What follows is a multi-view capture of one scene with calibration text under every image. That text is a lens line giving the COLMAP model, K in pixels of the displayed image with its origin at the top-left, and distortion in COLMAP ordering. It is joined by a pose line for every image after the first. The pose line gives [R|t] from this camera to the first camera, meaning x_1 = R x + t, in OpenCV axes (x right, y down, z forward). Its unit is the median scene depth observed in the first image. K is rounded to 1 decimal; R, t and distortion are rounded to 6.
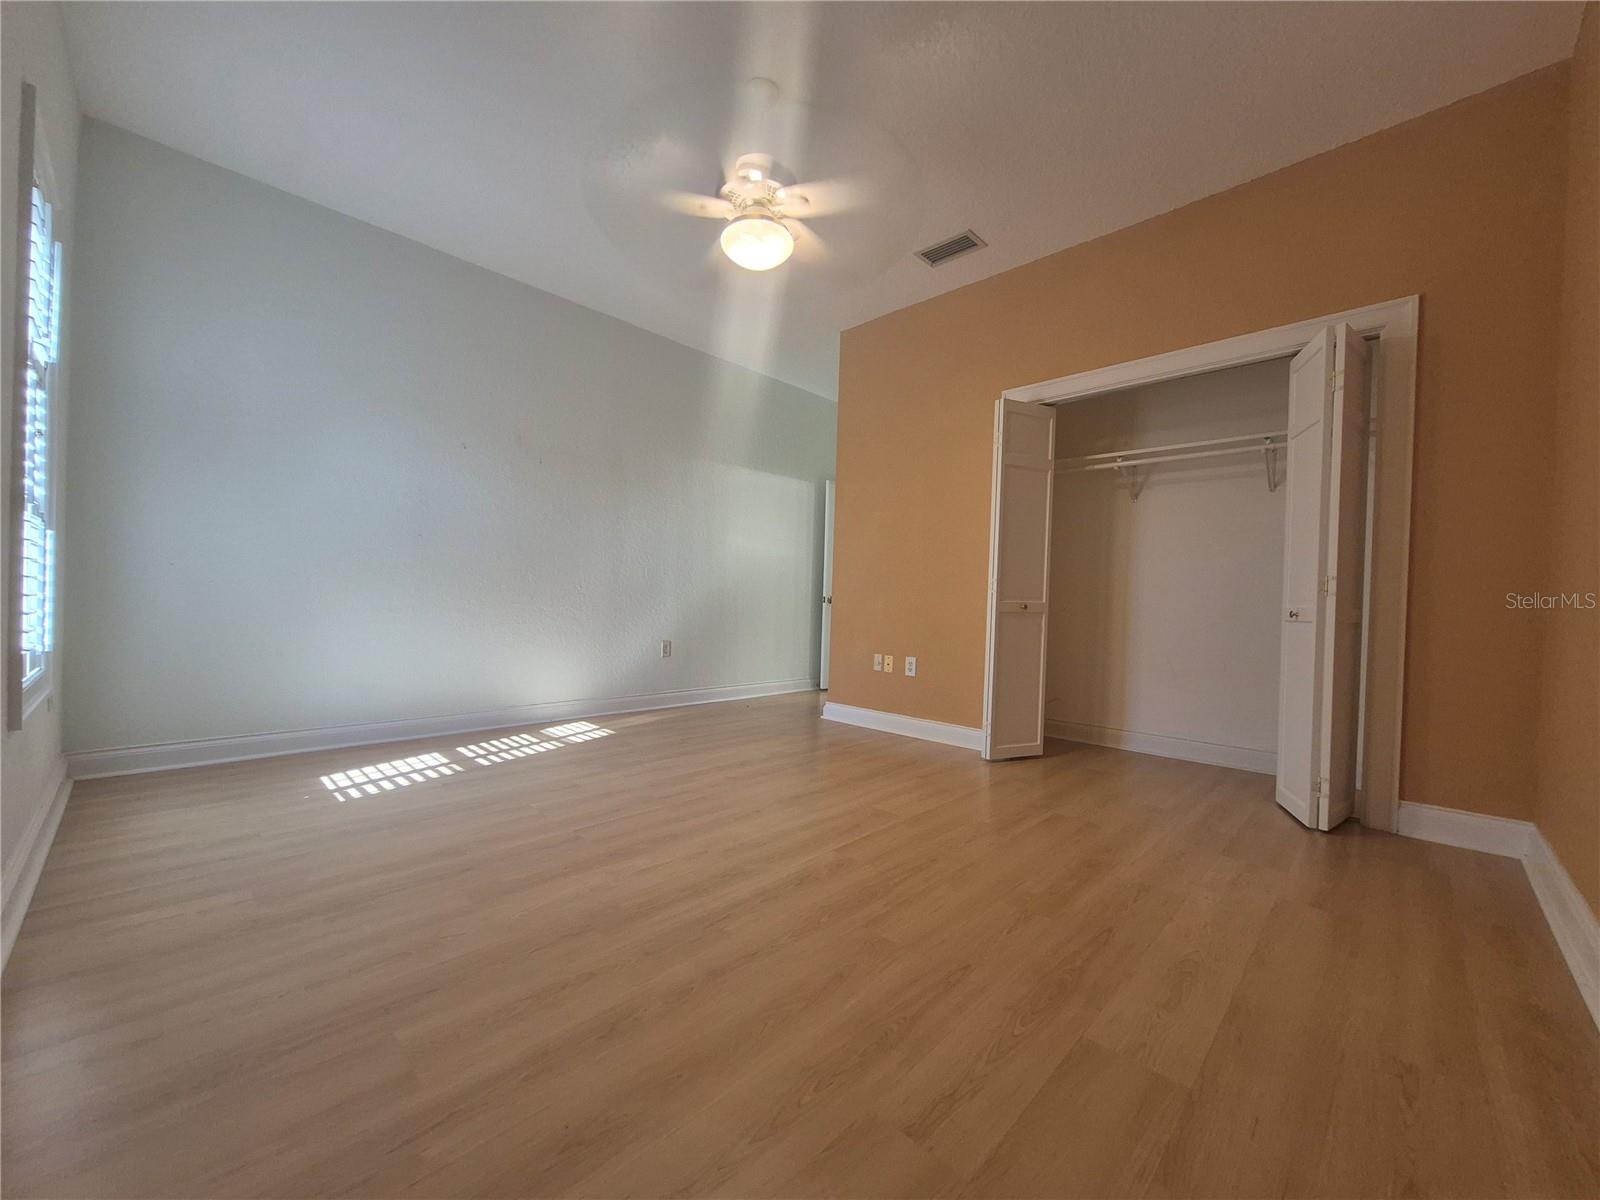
lens RADIAL K [[621.4, 0, 801.7], [0, 621.4, 601.7], [0, 0, 1]] dist [0.002658, -0.000407]
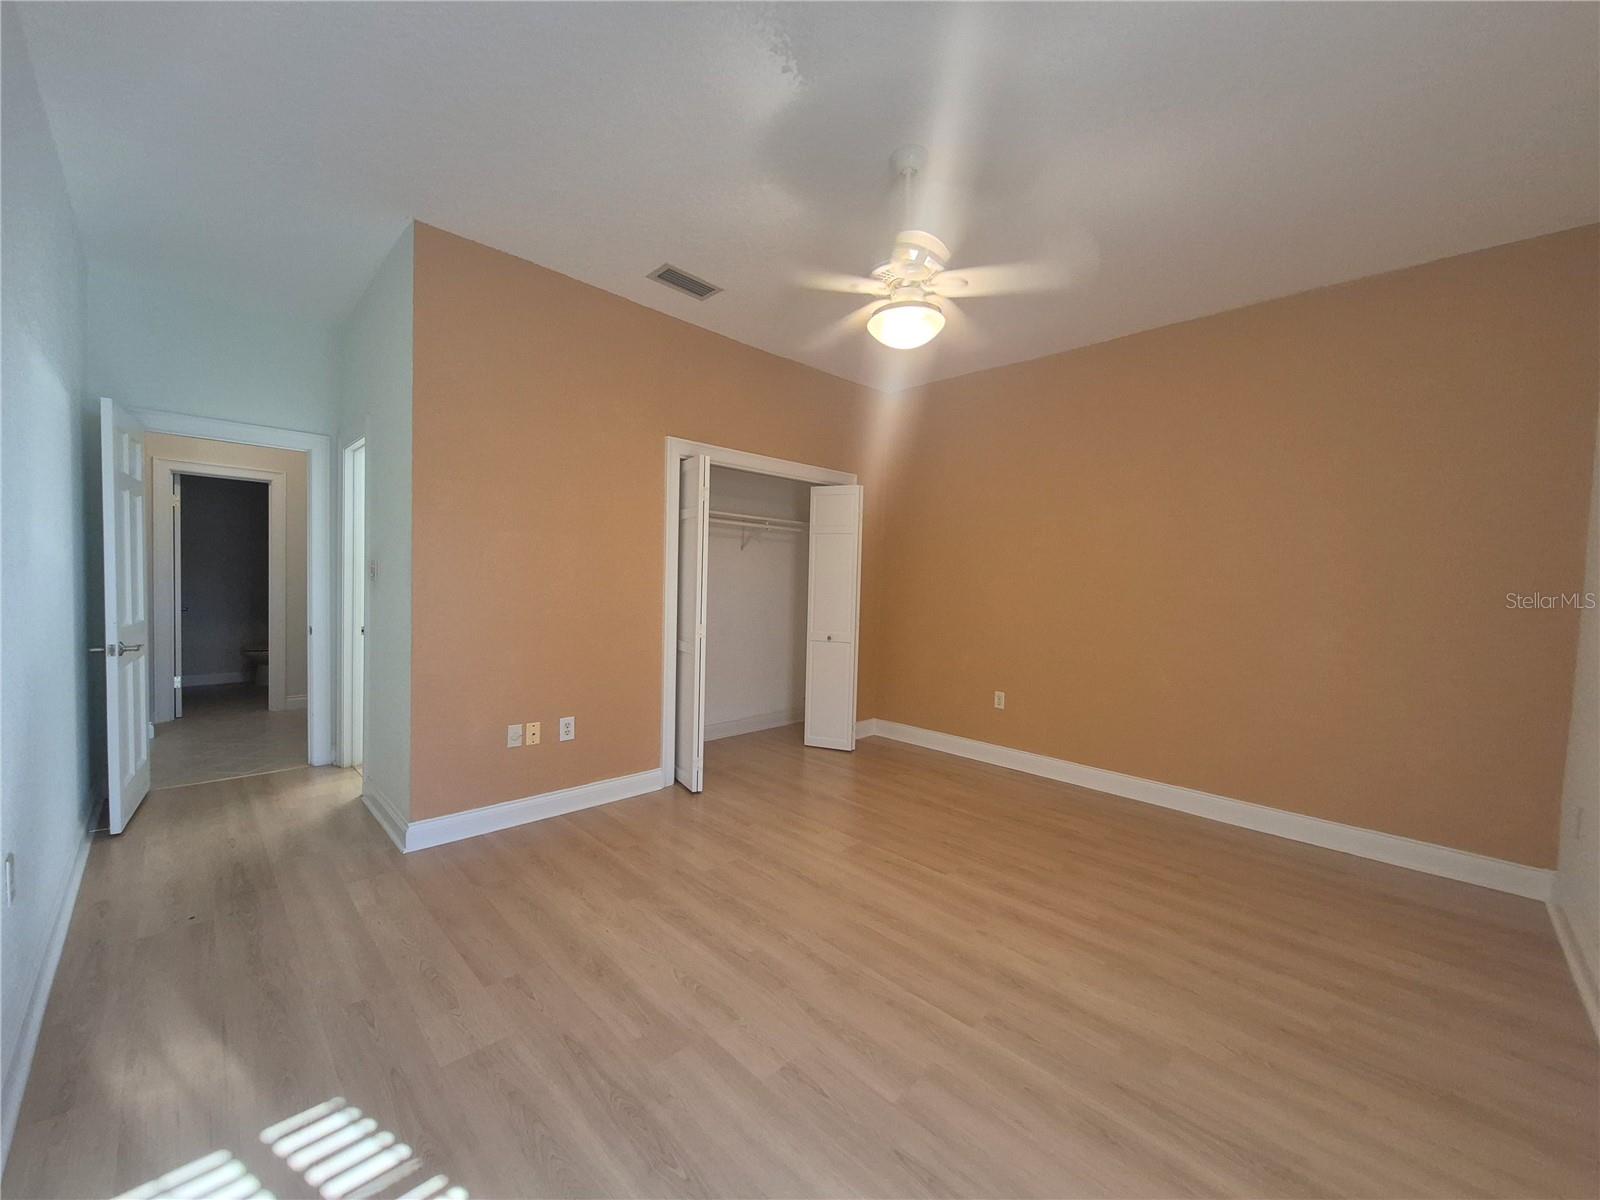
lens RADIAL K [[621.4, 0, 800.5], [0, 621.4, 606.4], [0, 0, 1]] dist [0.002658, -0.000407]
pose [[0.020338, -0.071212, 0.997254, -0.739788], [-0.024647, 0.997121, 0.071705, -0.146750], [-0.999489, -0.026038, 0.018524, 0.795634]]
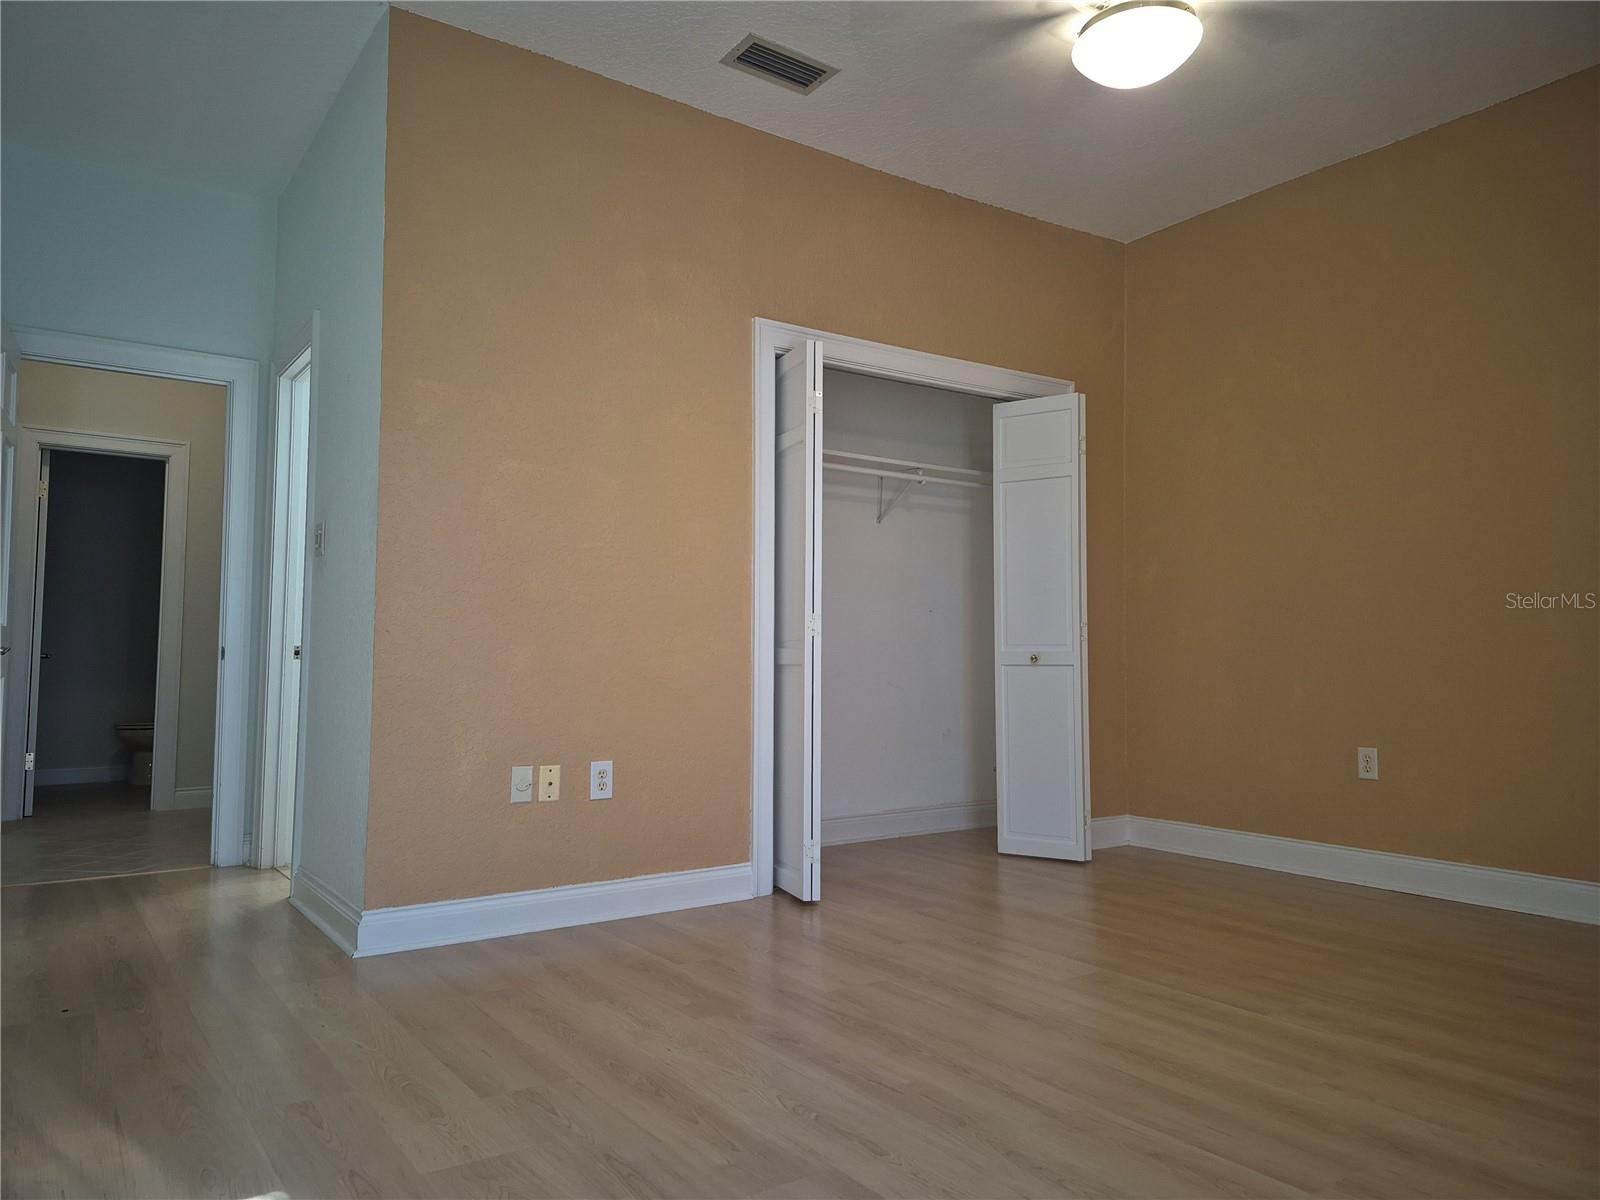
lens RADIAL K [[1096.3, 0, 795.7], [0, 1096.3, 603.2], [0, 0, 1]] dist [0.054277, -0.030789]
pose [[0.192652, 0.022994, 0.980998, -0.797320], [0.003444, 0.999703, -0.024109, -0.021722], [-0.981261, 0.008023, 0.192515, 0.784862]]
